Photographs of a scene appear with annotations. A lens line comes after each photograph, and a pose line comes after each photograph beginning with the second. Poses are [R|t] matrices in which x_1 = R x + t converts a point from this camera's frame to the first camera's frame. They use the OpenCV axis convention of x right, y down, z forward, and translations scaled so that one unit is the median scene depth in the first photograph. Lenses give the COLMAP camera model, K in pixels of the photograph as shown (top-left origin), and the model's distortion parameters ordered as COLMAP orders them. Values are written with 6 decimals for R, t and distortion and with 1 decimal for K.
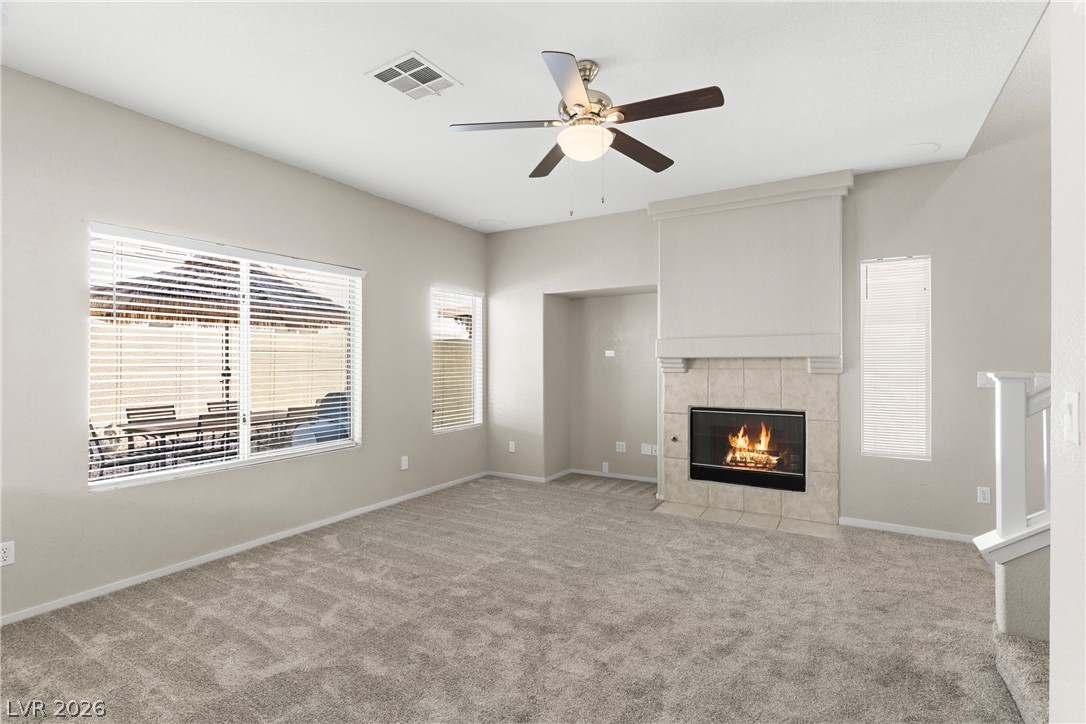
lens RADIAL K [[518.9, 0, 551.0], [0, 518.9, 359.3], [0, 0, 1]] dist [0.010607, 0.000387]
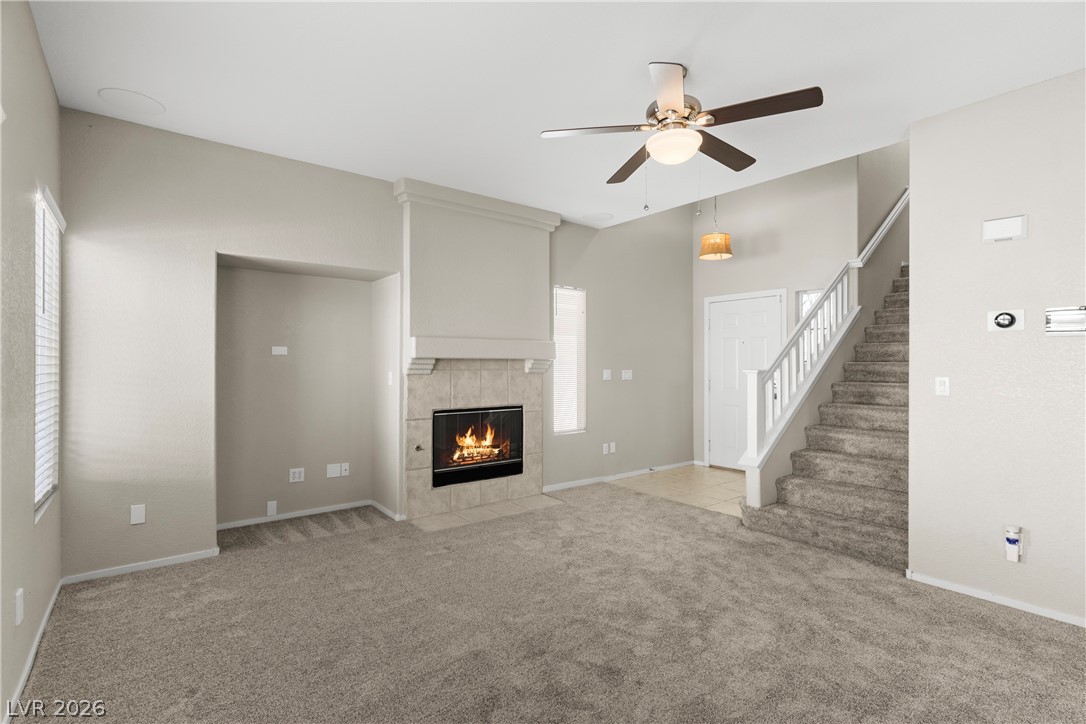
lens RADIAL K [[518.9, 0, 543.0], [0, 518.9, 364.5], [0, 0, 1]] dist [0.010607, 0.000387]
pose [[0.364144, -0.000922, 0.931342, -0.556167], [-0.009604, 0.999943, 0.004744, 0.001991], [-0.931293, -0.010672, 0.364115, 0.500069]]
